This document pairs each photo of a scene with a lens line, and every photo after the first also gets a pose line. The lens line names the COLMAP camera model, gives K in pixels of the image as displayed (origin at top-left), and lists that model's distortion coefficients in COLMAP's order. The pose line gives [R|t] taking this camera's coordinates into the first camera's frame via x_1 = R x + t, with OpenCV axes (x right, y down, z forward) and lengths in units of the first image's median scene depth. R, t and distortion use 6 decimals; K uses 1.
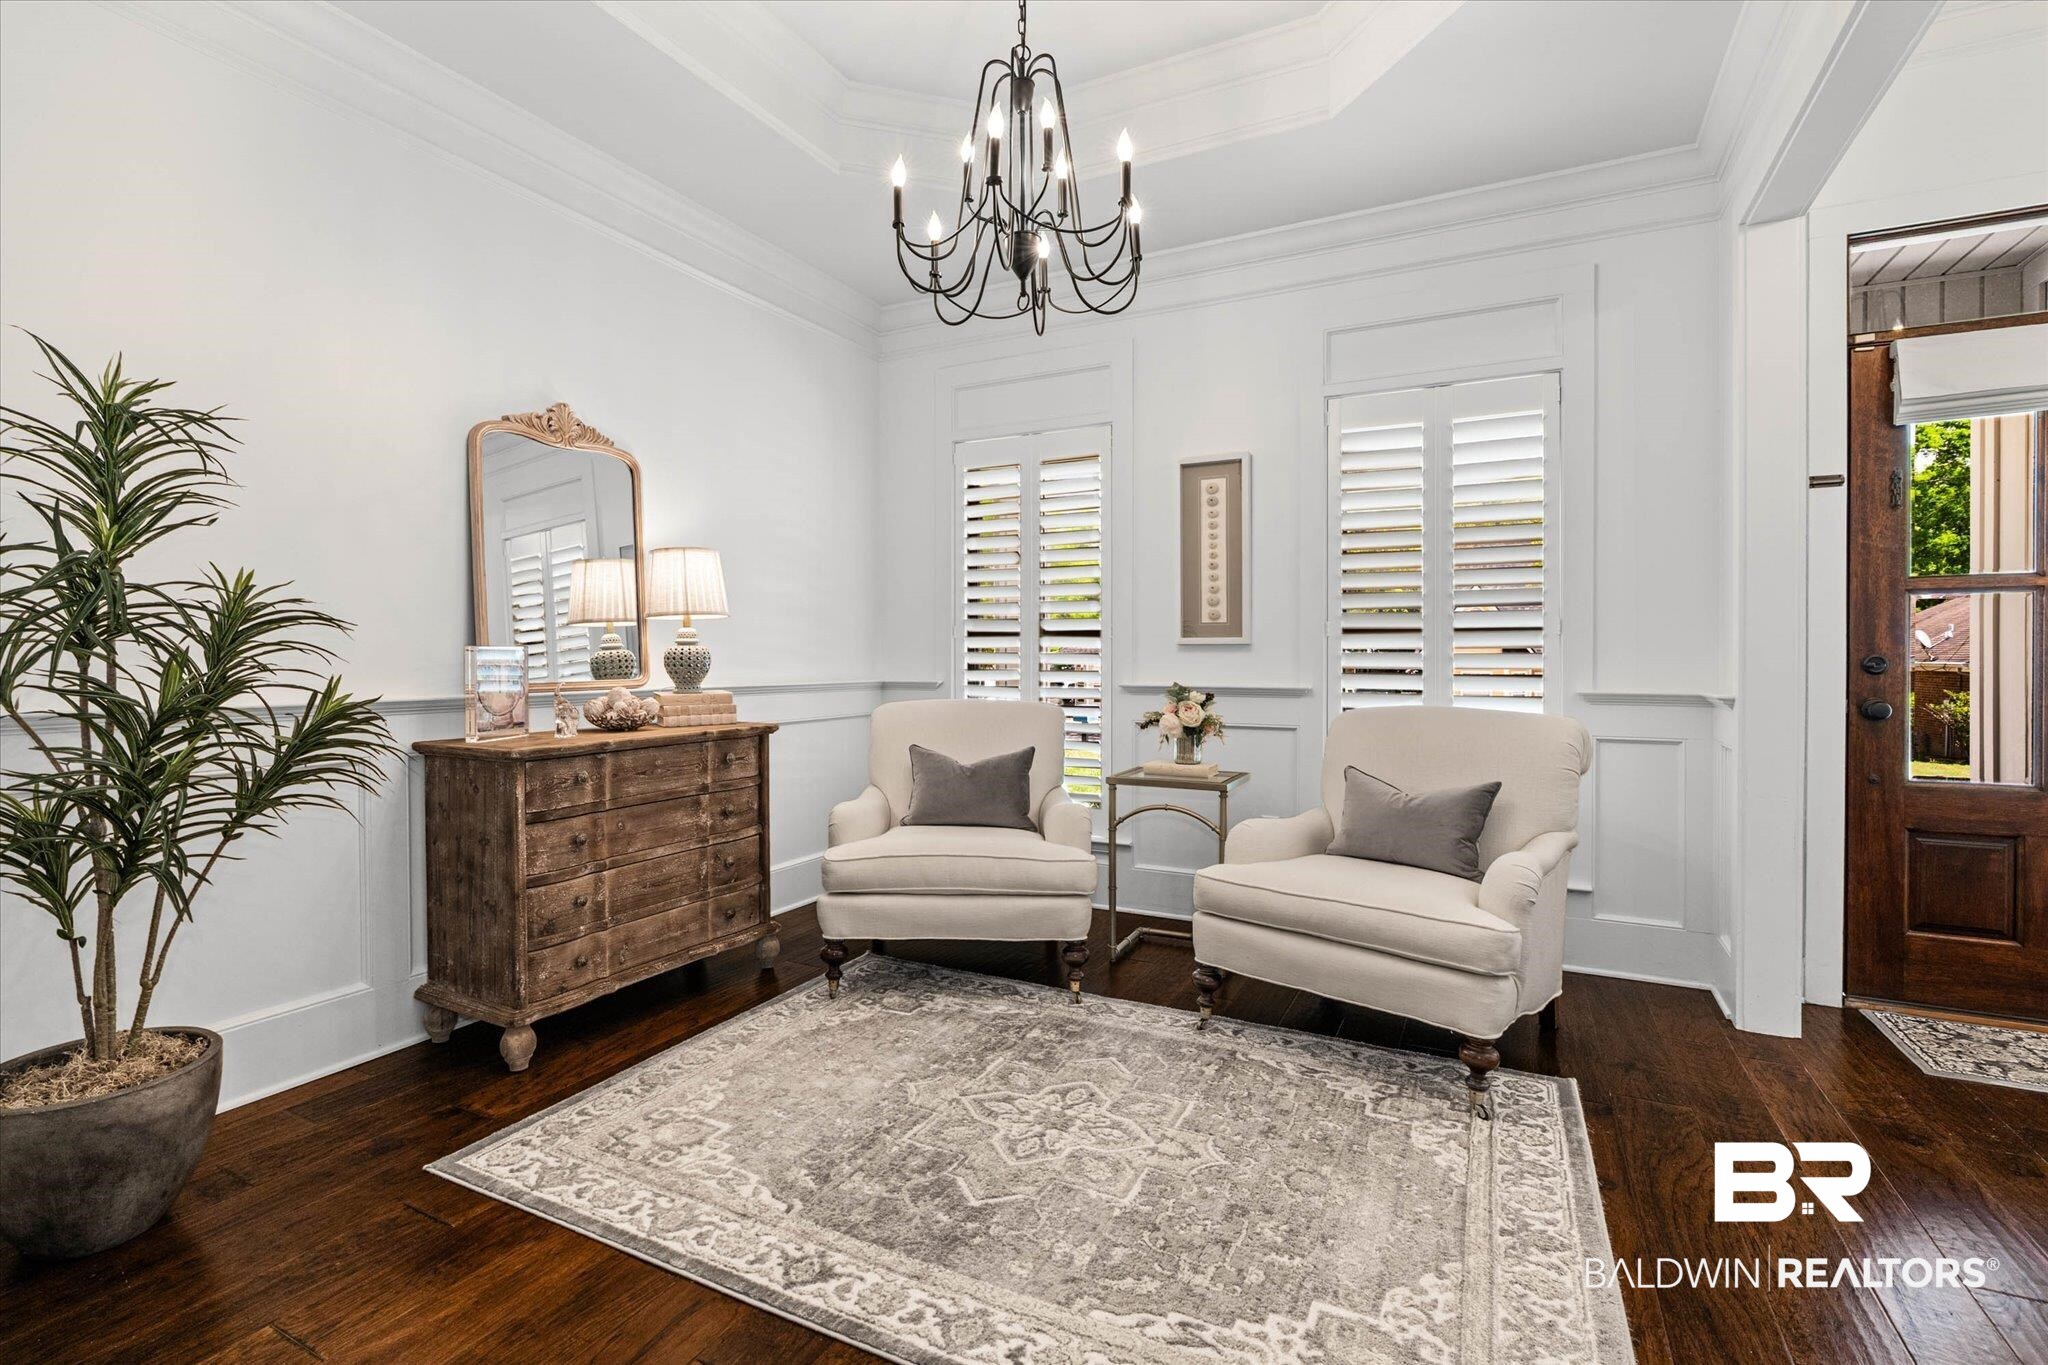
lens RADIAL K [[922.5, 0, 1032.4], [0, 922.5, 664.9], [0, 0, 1]] dist [-0.010928, 0.003280]
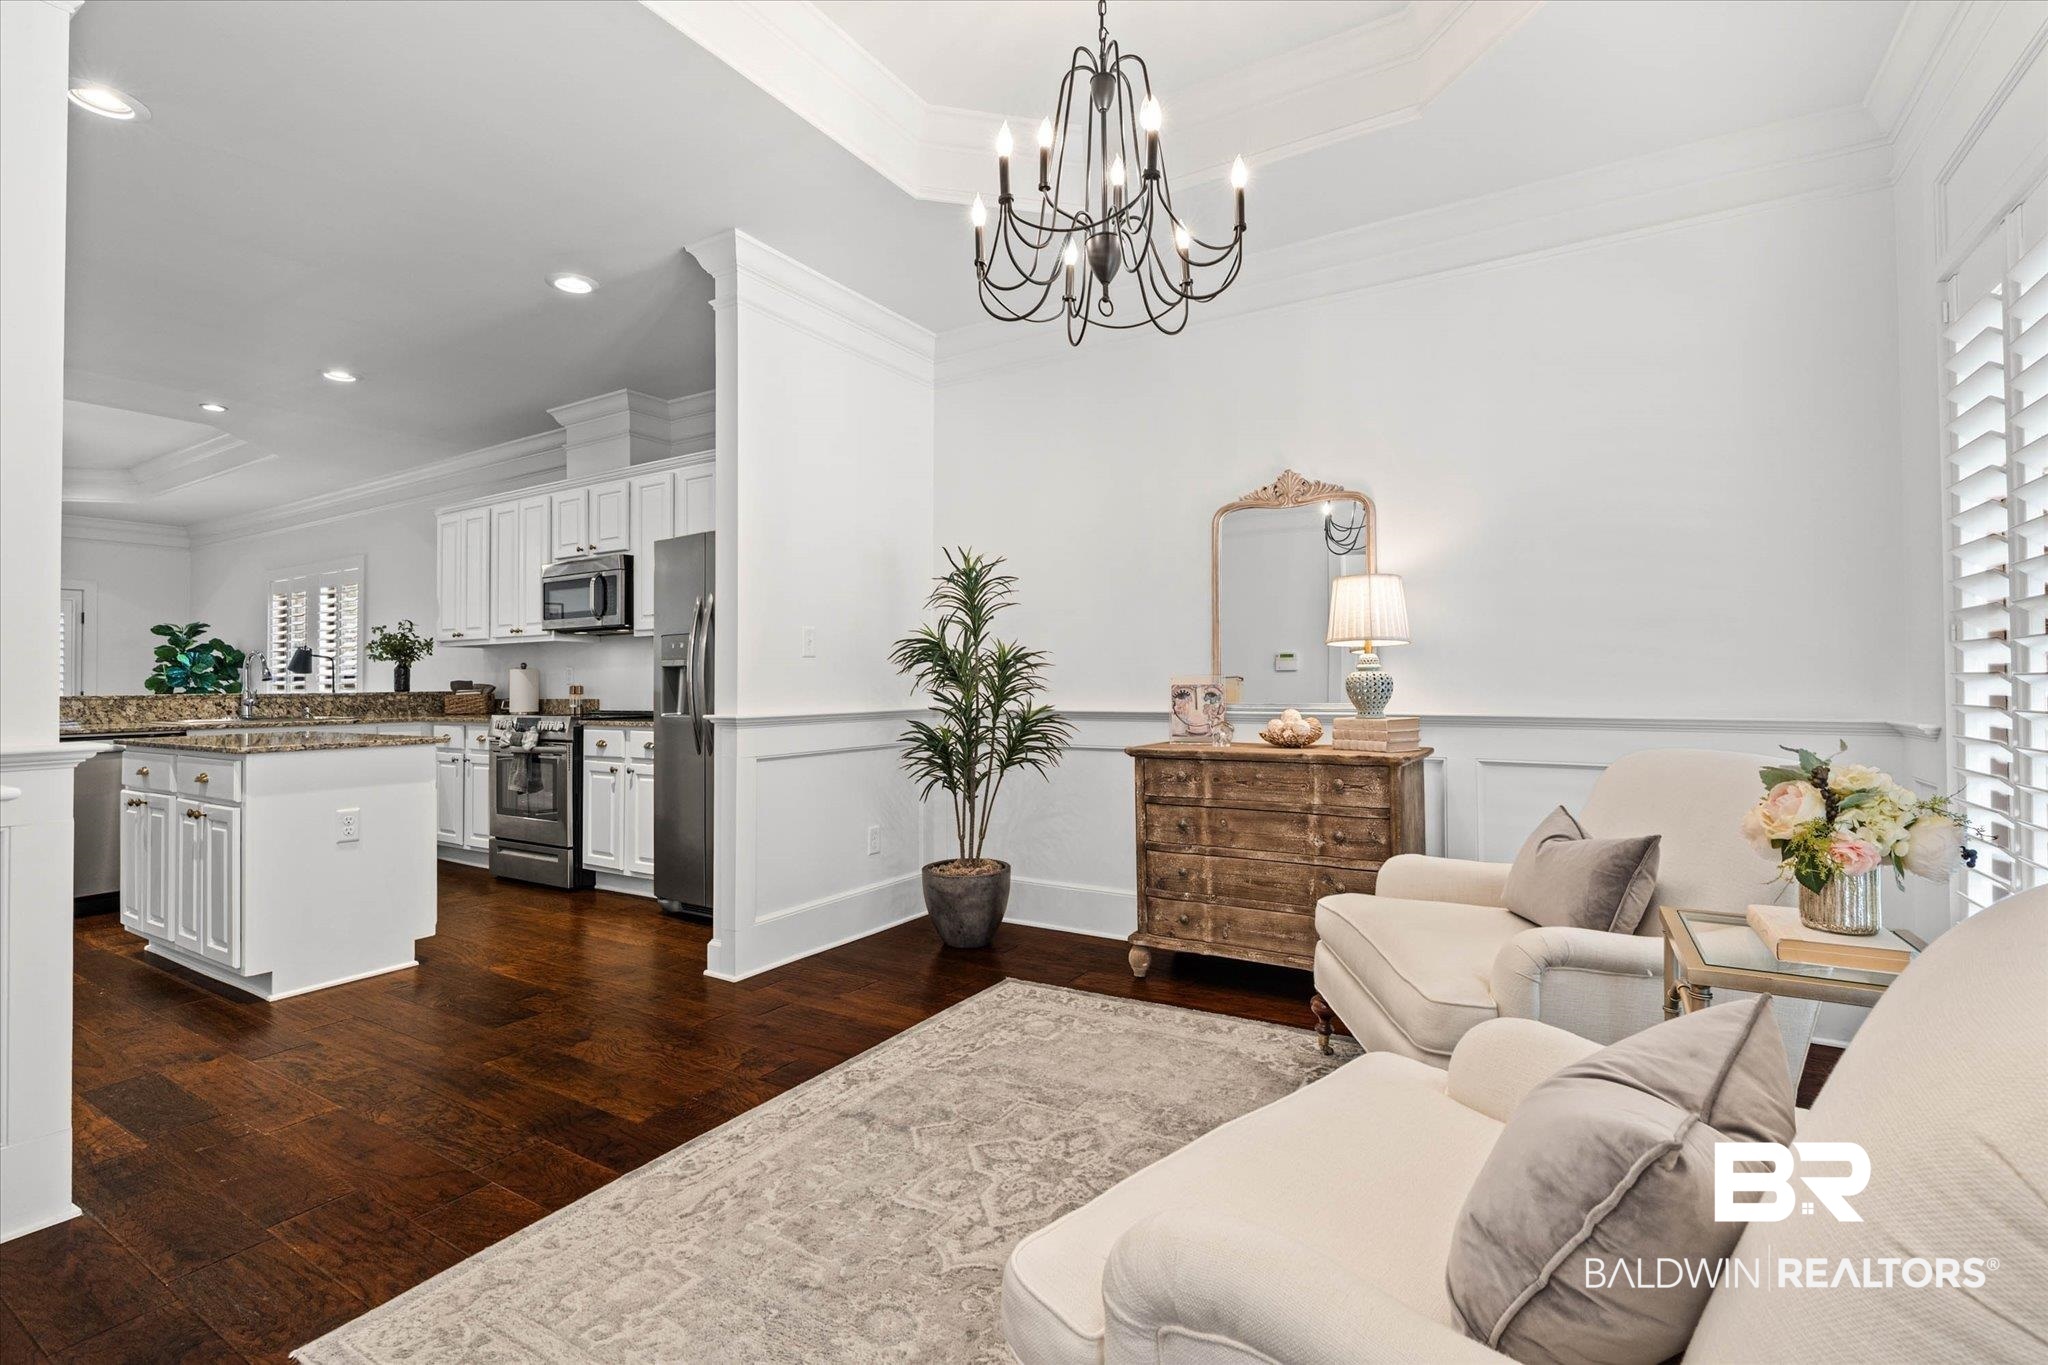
lens RADIAL K [[922.5, 0, 1017.5], [0, 922.5, 667.8], [0, 0, 1]] dist [-0.010928, 0.003280]
pose [[-0.066799, -0.017238, -0.997618, 0.711904], [-0.003218, 0.999849, -0.017061, -0.006207], [0.997761, 0.002070, -0.066845, 0.743026]]
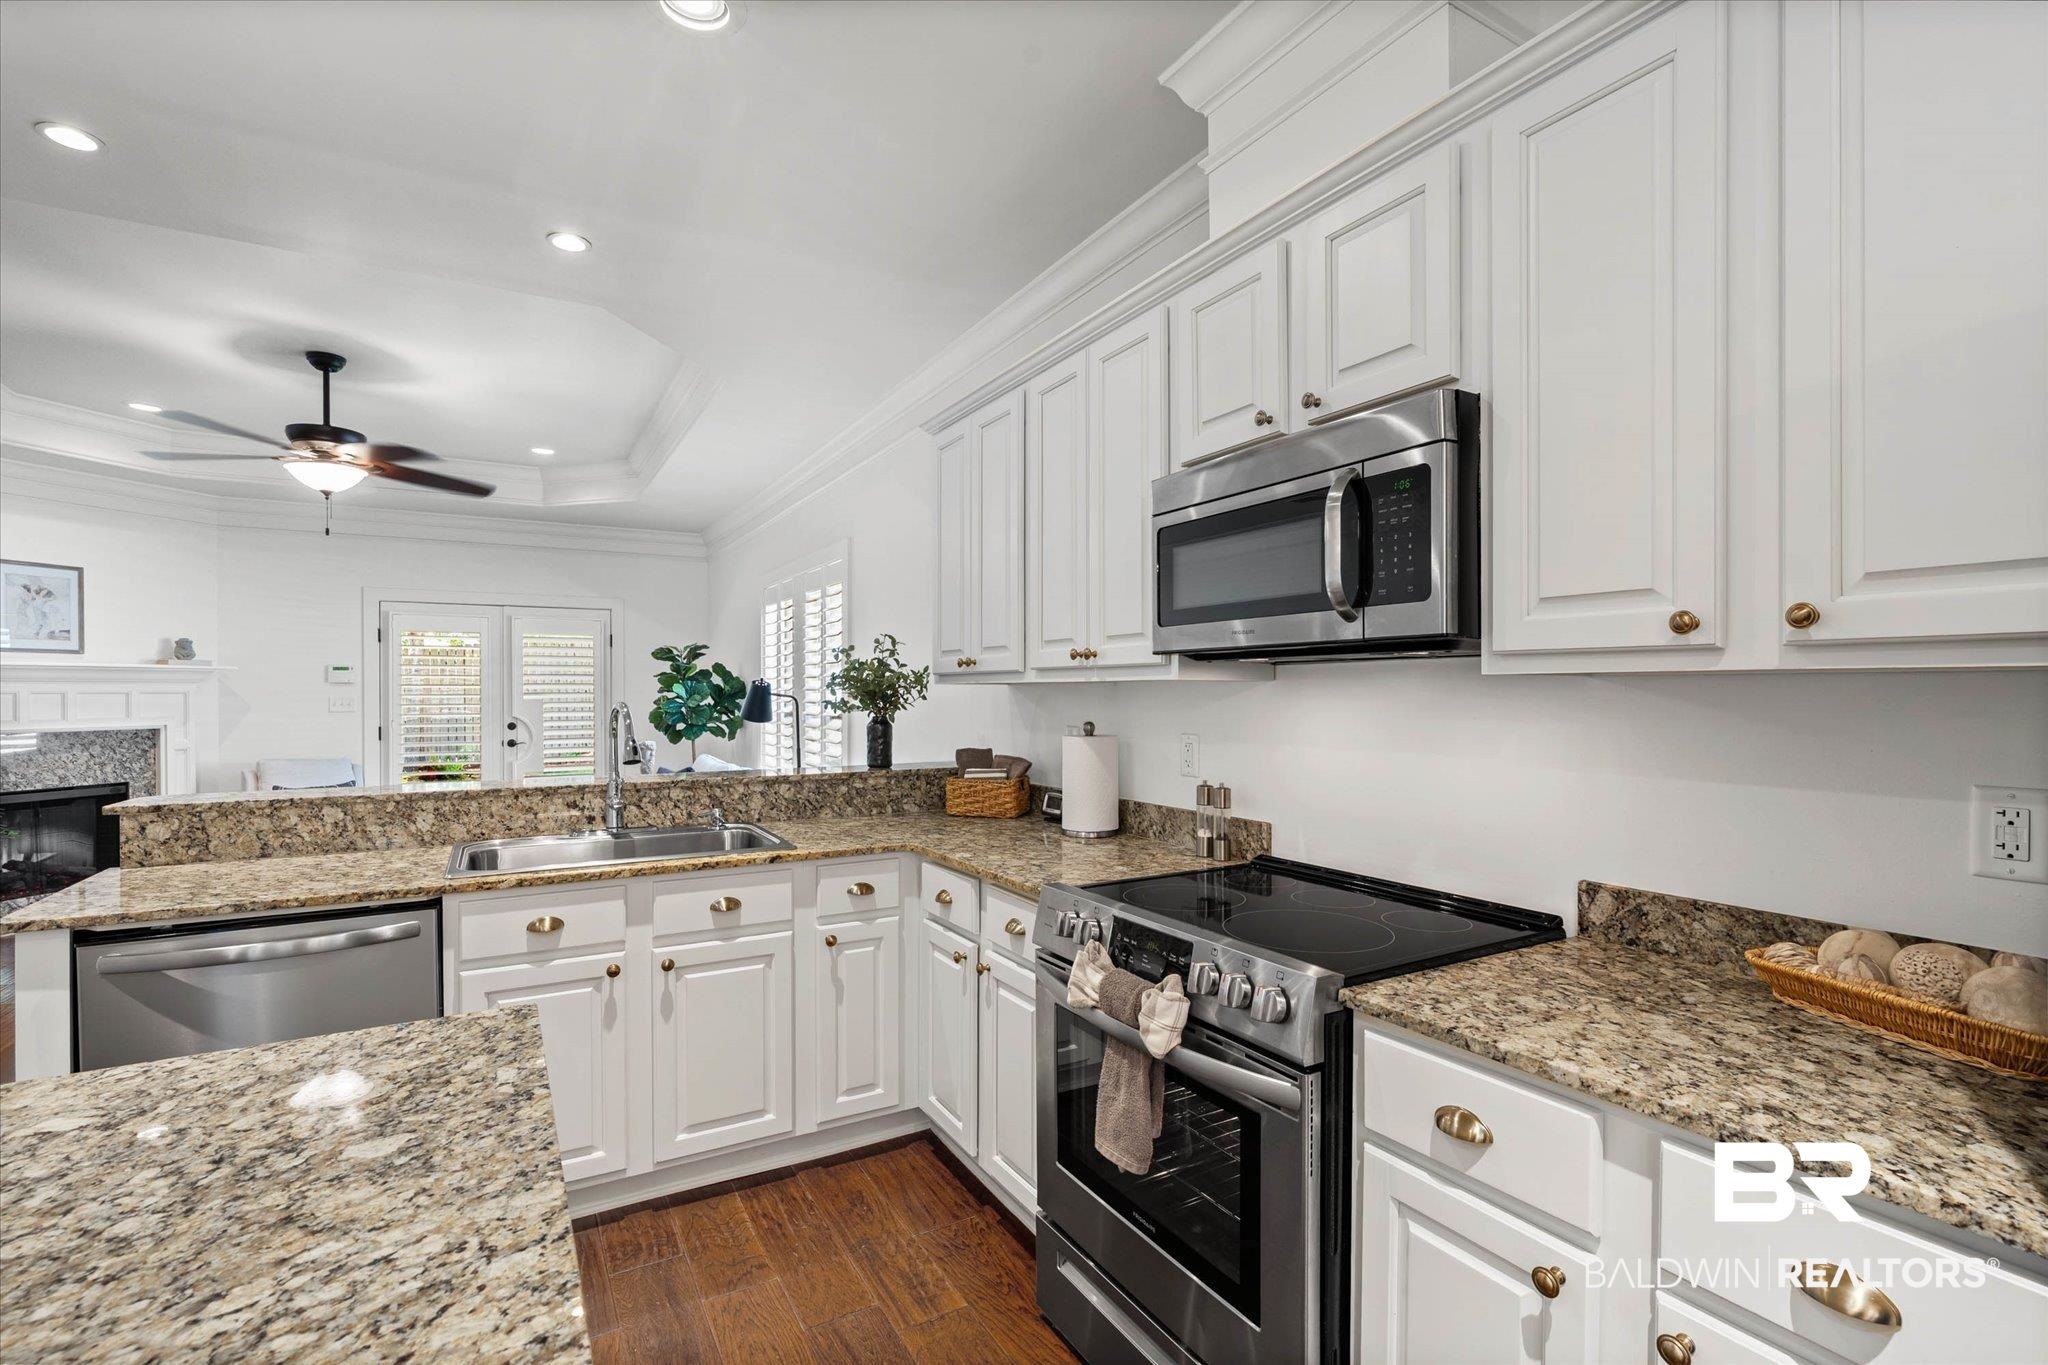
lens RADIAL K [[922.5, 0, 1017.3], [0, 922.5, 698.0], [0, 0, 1]] dist [-0.010928, 0.003280]
pose [[-0.537995, 0.005948, -0.842927, -0.420856], [-0.008768, 0.999882, 0.012651, -0.084888], [0.842902, 0.014197, -0.537879, -0.045460]]
